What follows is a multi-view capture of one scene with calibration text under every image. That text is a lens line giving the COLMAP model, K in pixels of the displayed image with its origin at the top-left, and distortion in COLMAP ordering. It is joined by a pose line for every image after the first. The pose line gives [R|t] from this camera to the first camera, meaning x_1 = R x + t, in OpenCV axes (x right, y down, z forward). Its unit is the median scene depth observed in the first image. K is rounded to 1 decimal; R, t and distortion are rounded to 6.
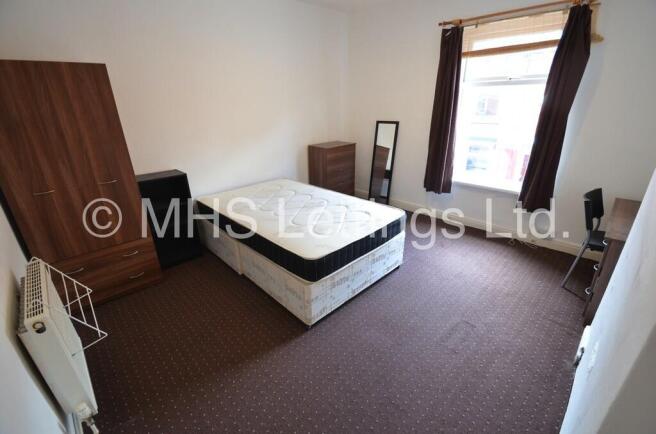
lens RADIAL K [[287.8, 0, 328.0], [0, 287.8, 217.0], [0, 0, 1]] dist [-0.000311, -0.000479]
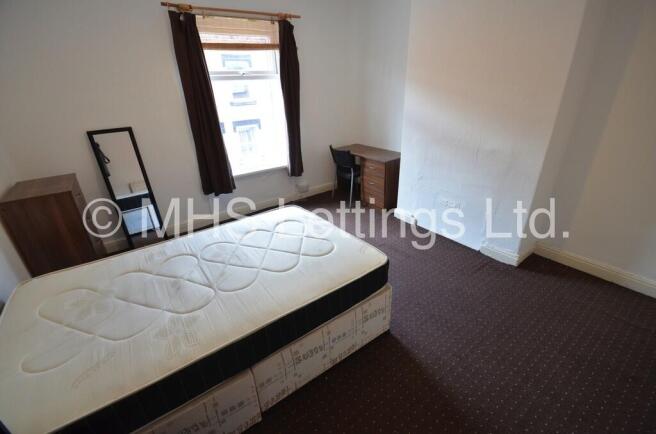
lens RADIAL K [[287.8, 0, 328.0], [0, 287.8, 217.0], [0, 0, 1]] dist [-0.000311, -0.000479]
pose [[0.154750, -0.408051, 0.899748, -0.545207], [0.405551, 0.856688, 0.318771, -0.218611], [-0.900878, 0.315563, 0.298058, 0.529829]]
